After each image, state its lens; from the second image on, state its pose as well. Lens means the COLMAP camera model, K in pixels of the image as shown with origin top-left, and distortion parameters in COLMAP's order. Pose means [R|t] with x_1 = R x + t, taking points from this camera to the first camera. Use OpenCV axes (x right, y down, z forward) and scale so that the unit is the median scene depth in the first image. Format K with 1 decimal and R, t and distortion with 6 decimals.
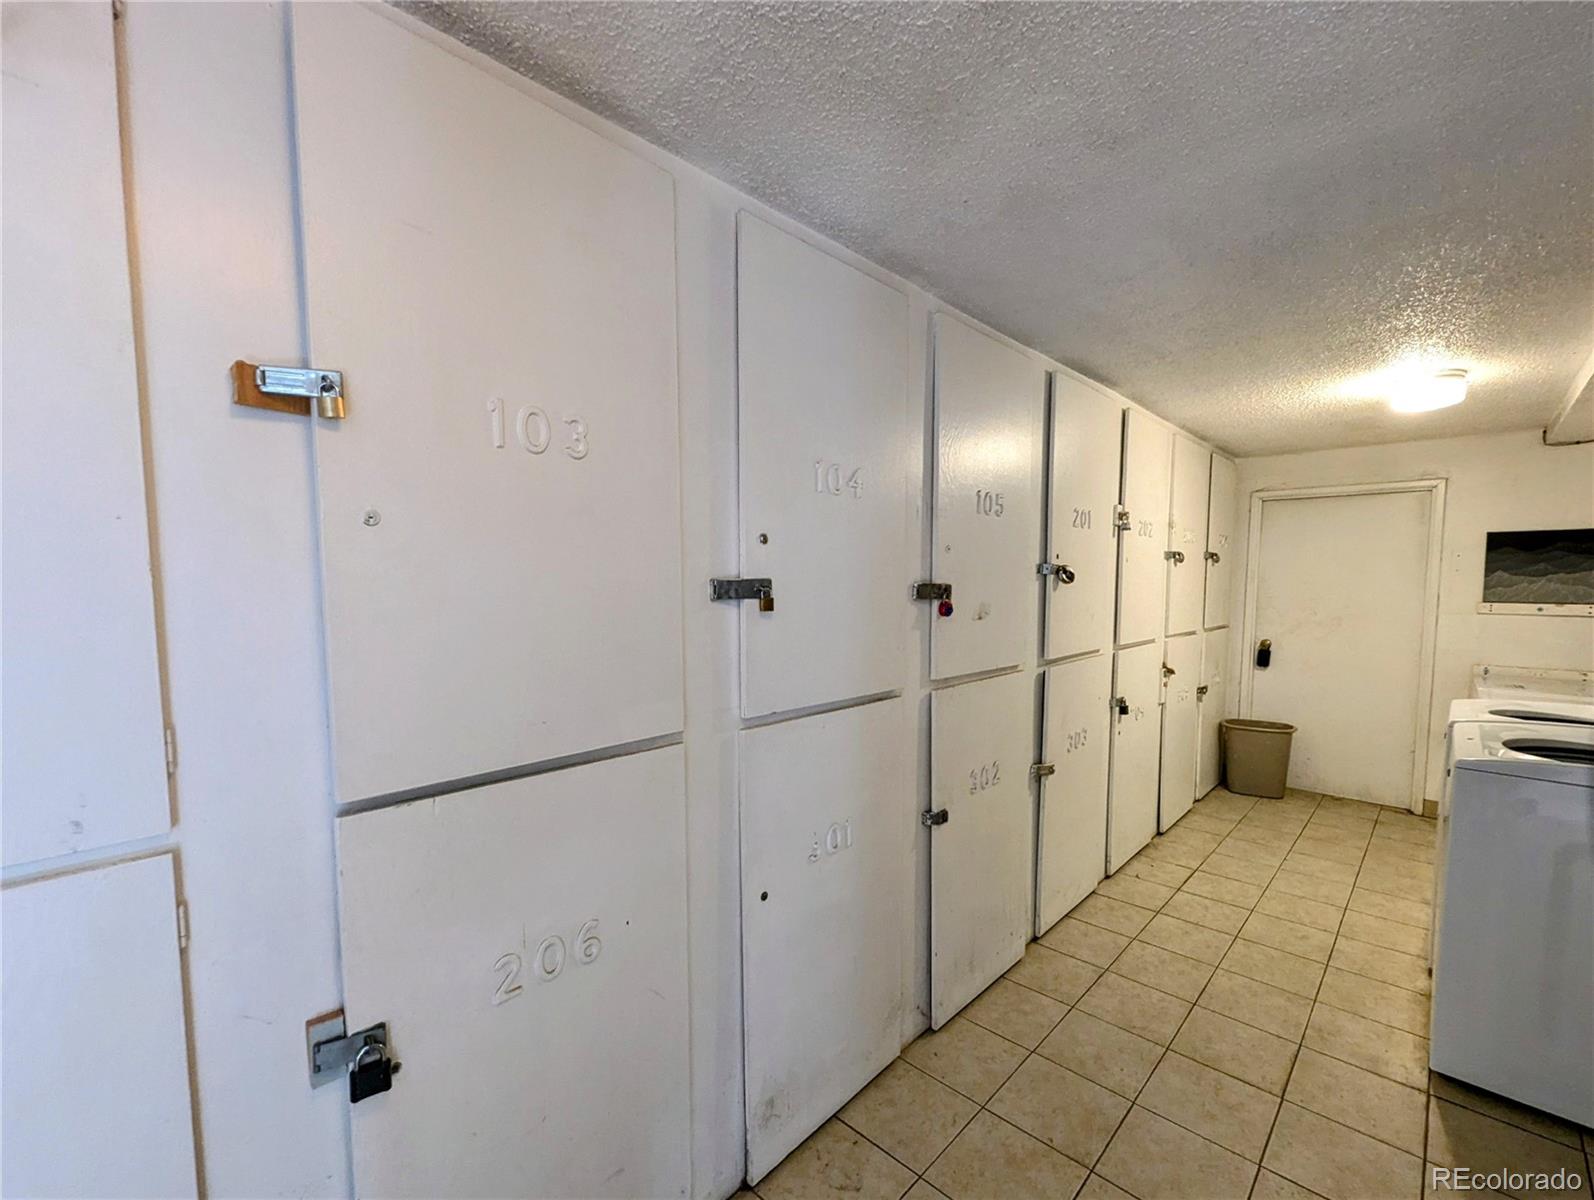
lens RADIAL K [[692.4, 0, 845.7], [0, 692.4, 633.9], [0, 0, 1]] dist [-0.000953, -0.000426]
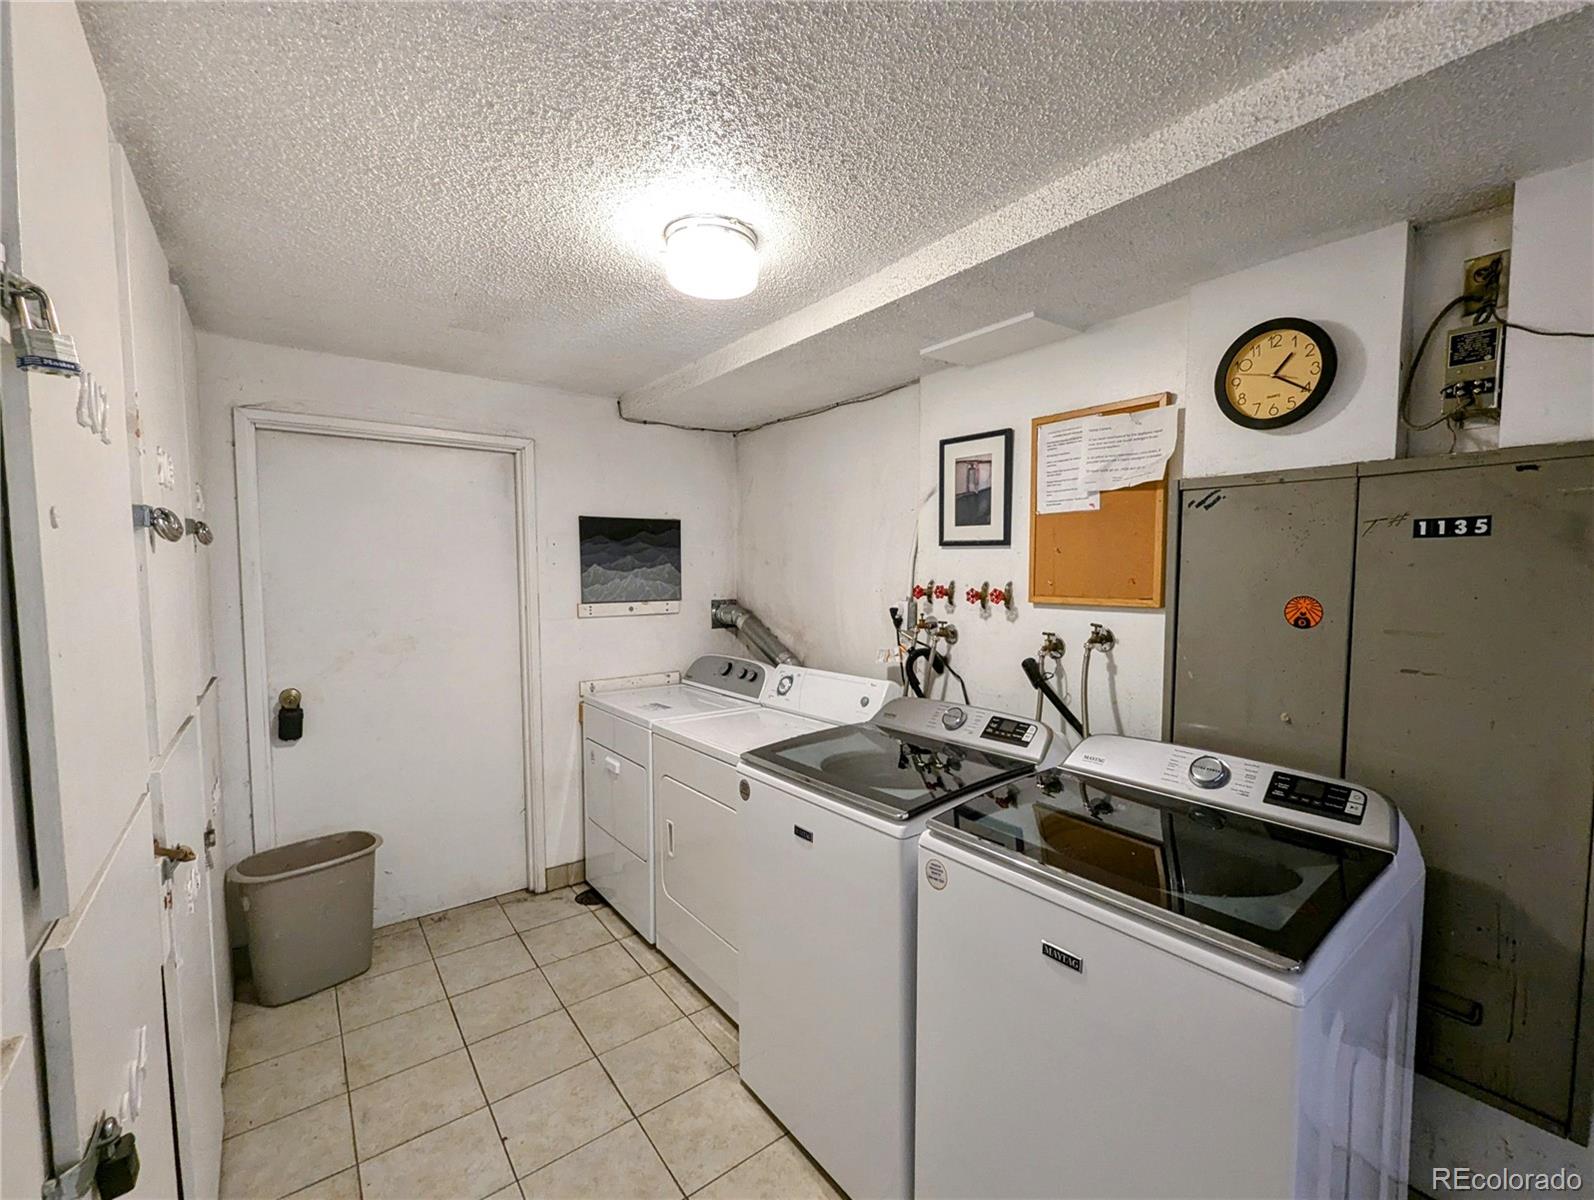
lens RADIAL K [[657.4, 0, 764.8], [0, 657.4, 614.6], [0, 0, 1]] dist [0.000317, -0.000093]
pose [[0.189230, -0.070034, 0.979432, 0.207694], [0.083425, 0.994994, 0.055029, -0.054969], [-0.978382, 0.071296, 0.194125, 0.622673]]
